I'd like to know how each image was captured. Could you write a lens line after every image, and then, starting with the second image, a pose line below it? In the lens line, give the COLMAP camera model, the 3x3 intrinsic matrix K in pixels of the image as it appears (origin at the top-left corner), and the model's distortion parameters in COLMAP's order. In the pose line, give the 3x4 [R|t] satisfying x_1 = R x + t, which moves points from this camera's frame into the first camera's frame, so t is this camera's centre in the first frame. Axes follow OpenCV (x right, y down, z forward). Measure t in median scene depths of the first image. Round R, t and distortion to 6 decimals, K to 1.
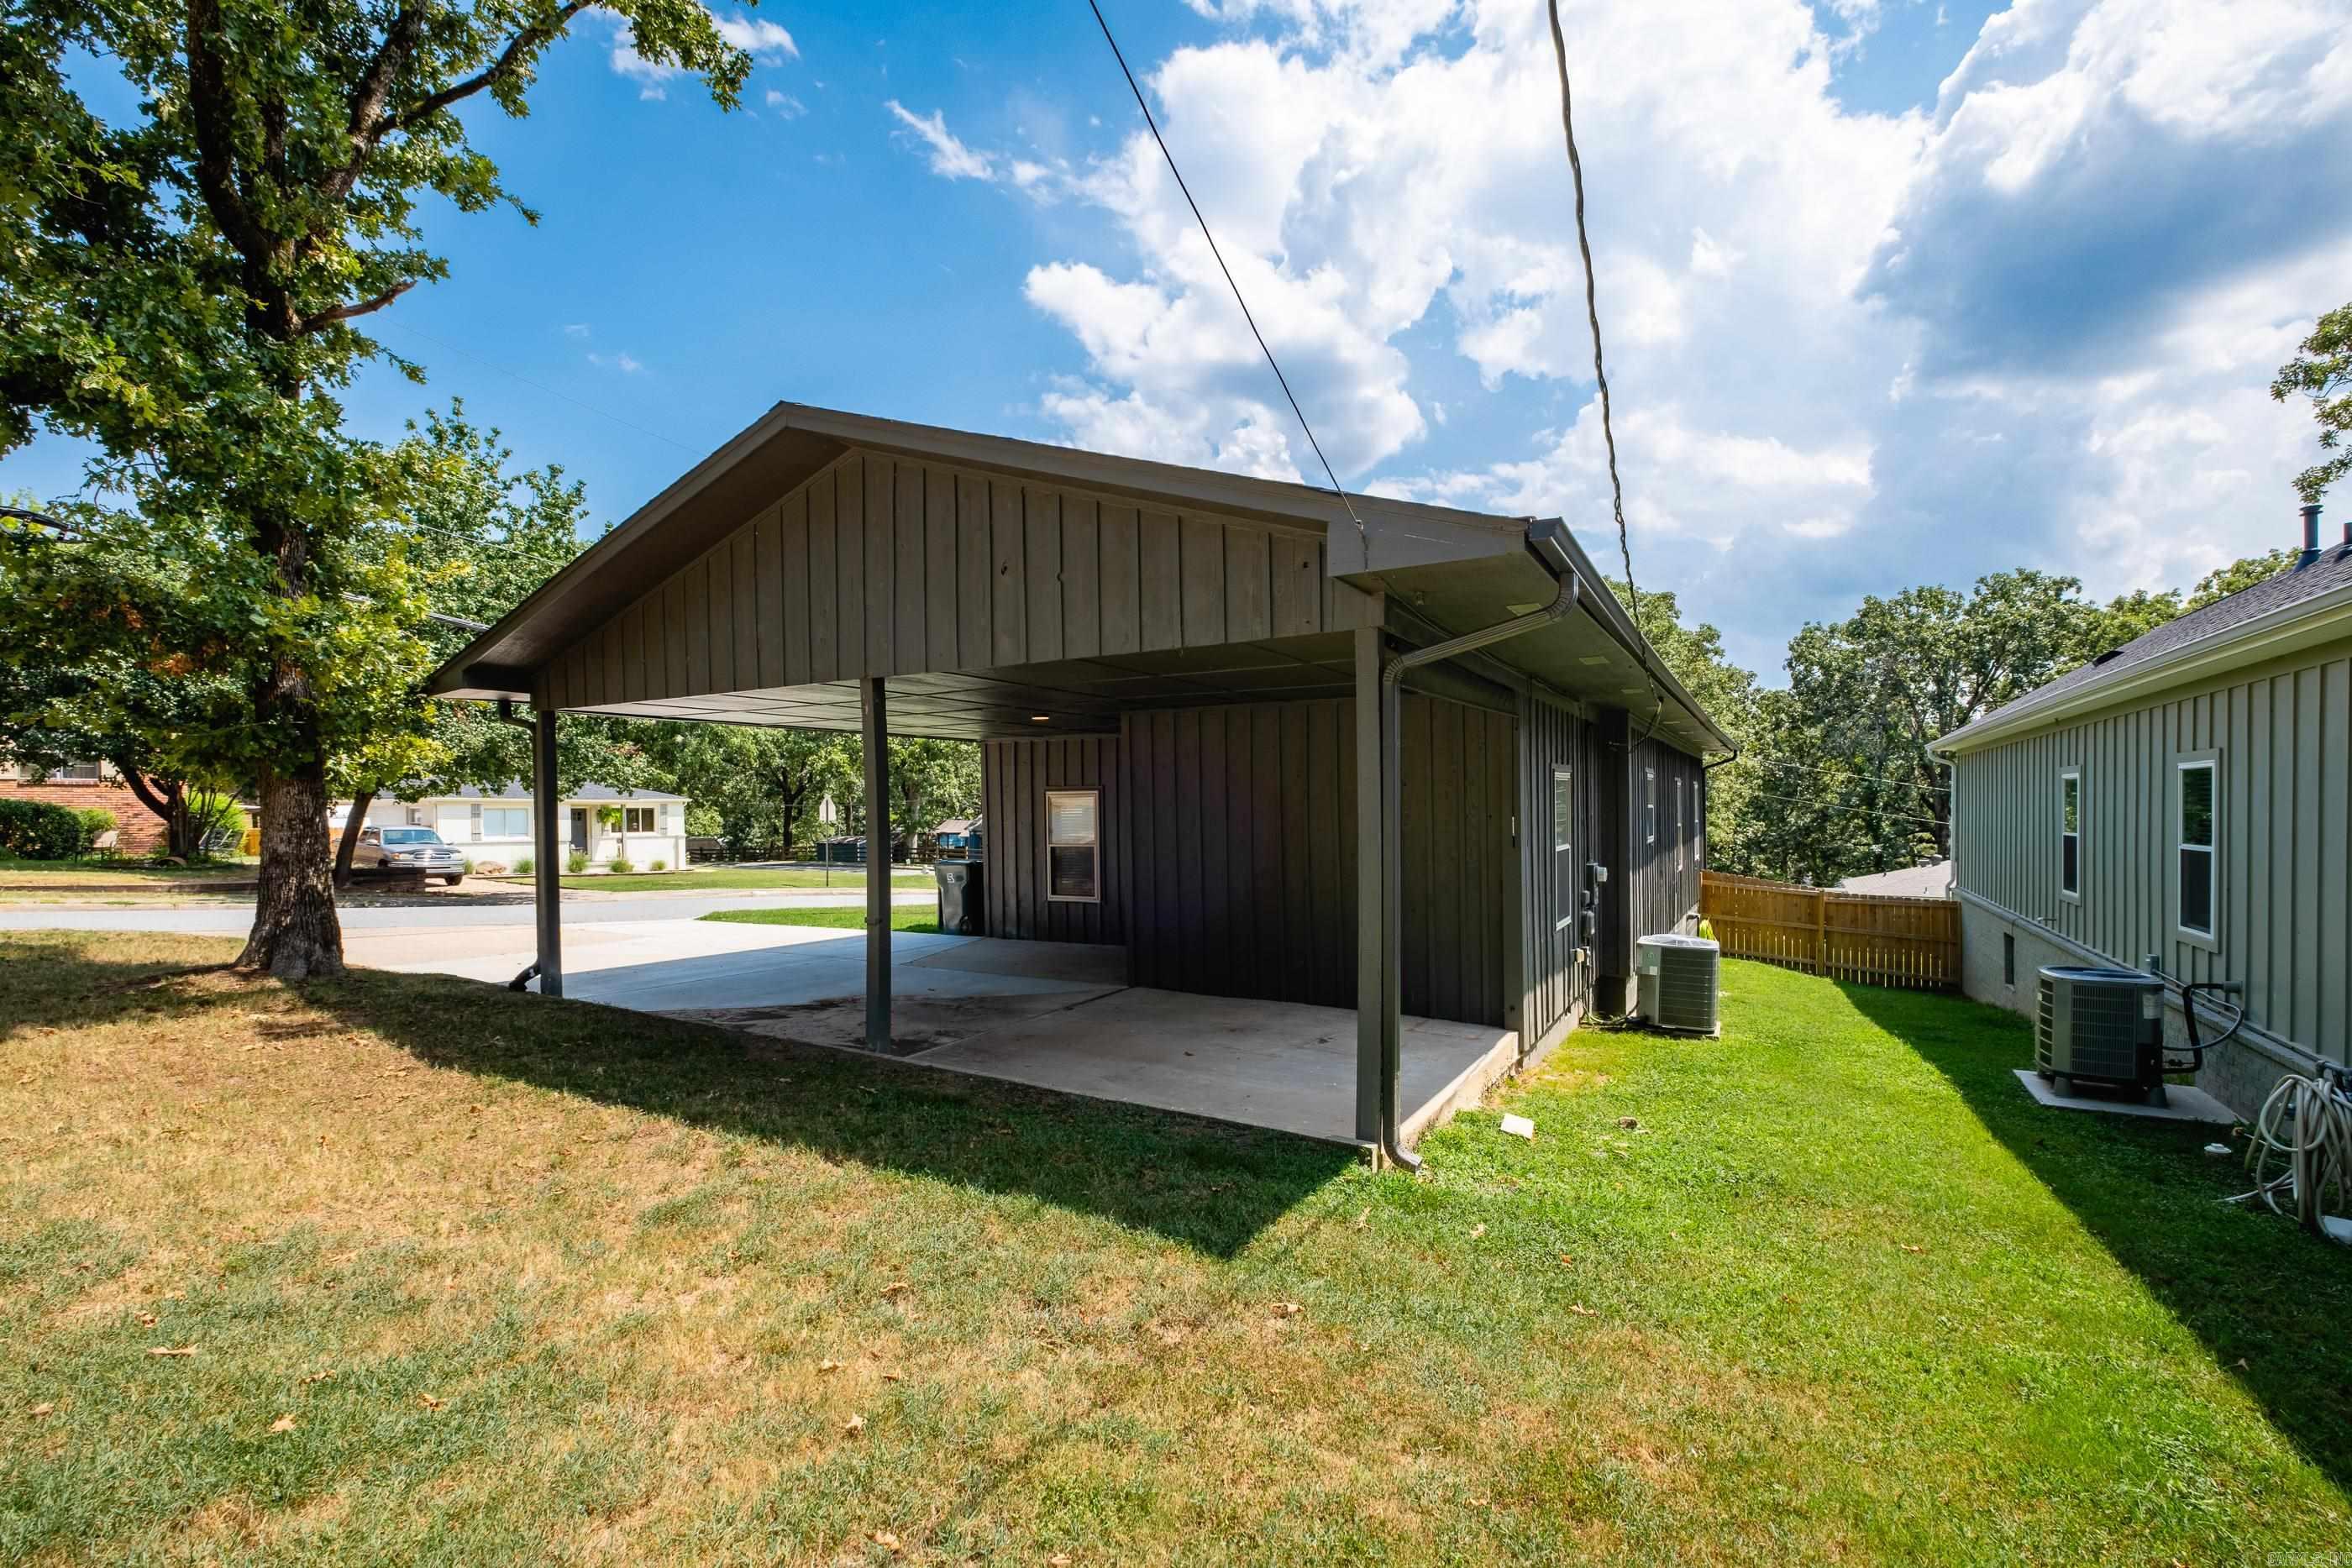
lens RADIAL K [[1014.1, 0, 1170.4], [0, 1014.1, 813.3], [0, 0, 1]] dist [0.002710, 0.000075]
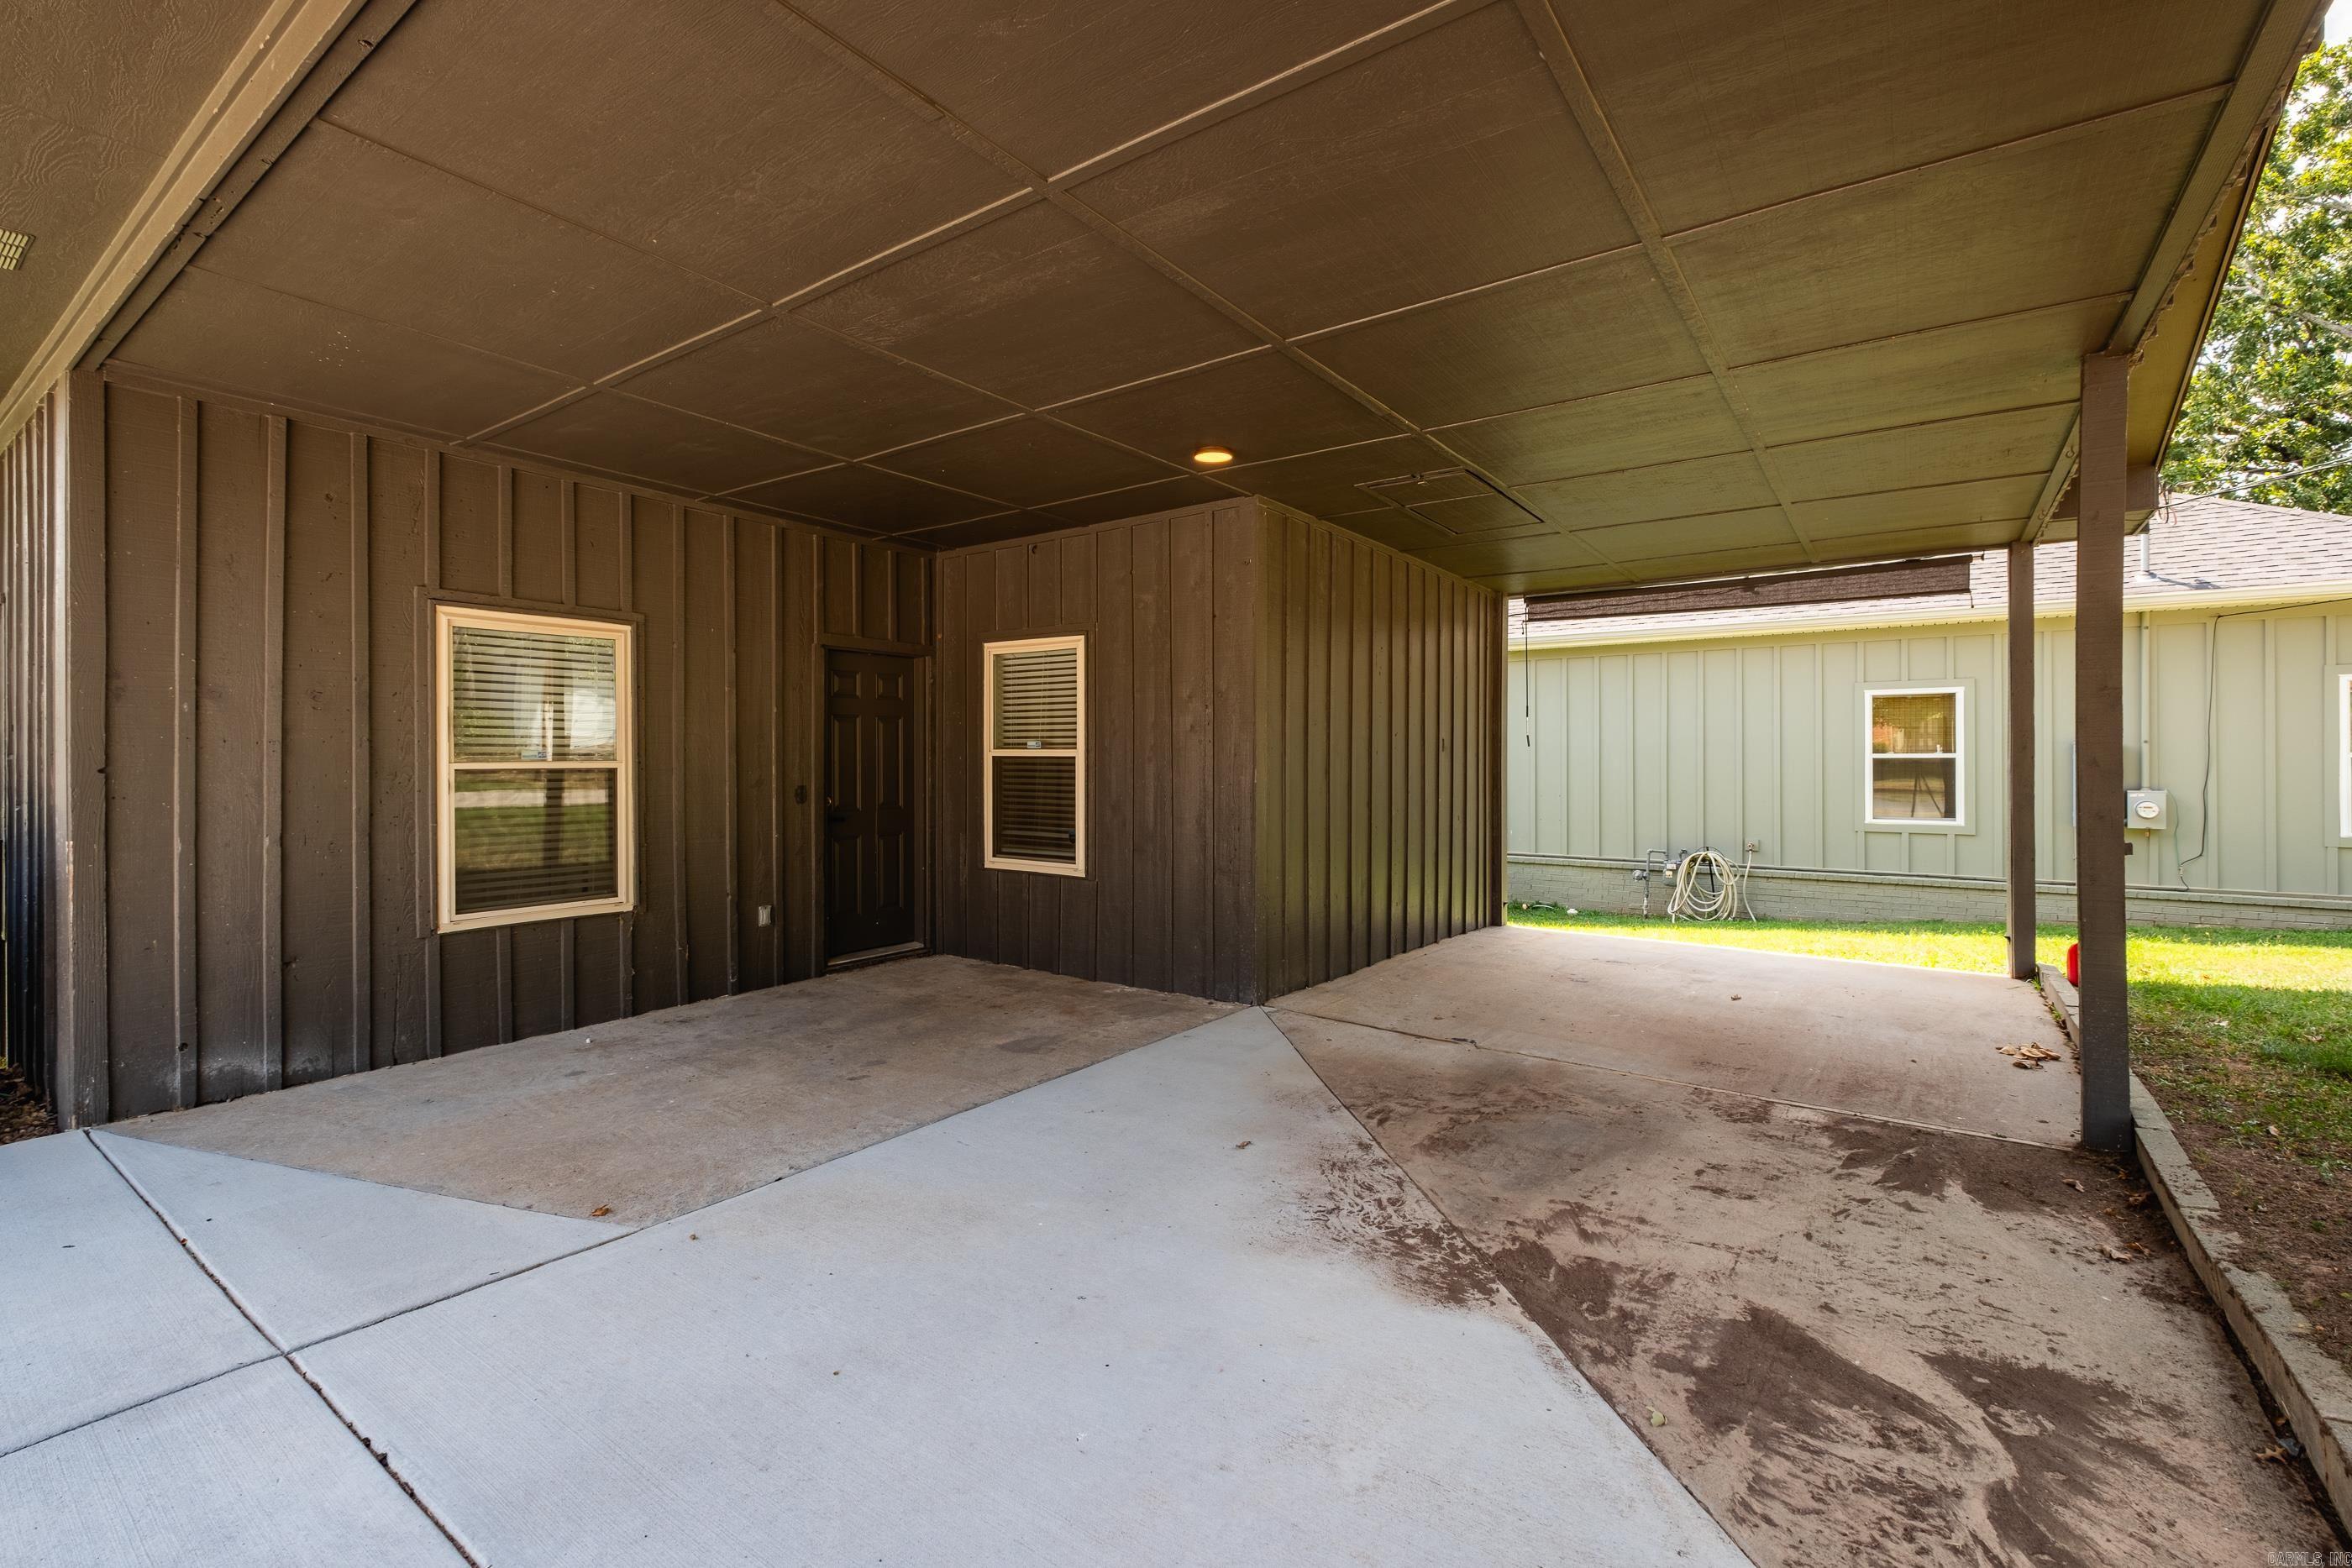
lens RADIAL K [[1014.1, 0, 1170.4], [0, 1014.1, 813.3], [0, 0, 1]] dist [0.002710, 0.000075]
pose [[0.083287, -0.060494, 0.994688, -0.661401], [-0.008319, 0.998079, 0.061396, 0.036645], [-0.996491, -0.013389, 0.082624, 1.121678]]
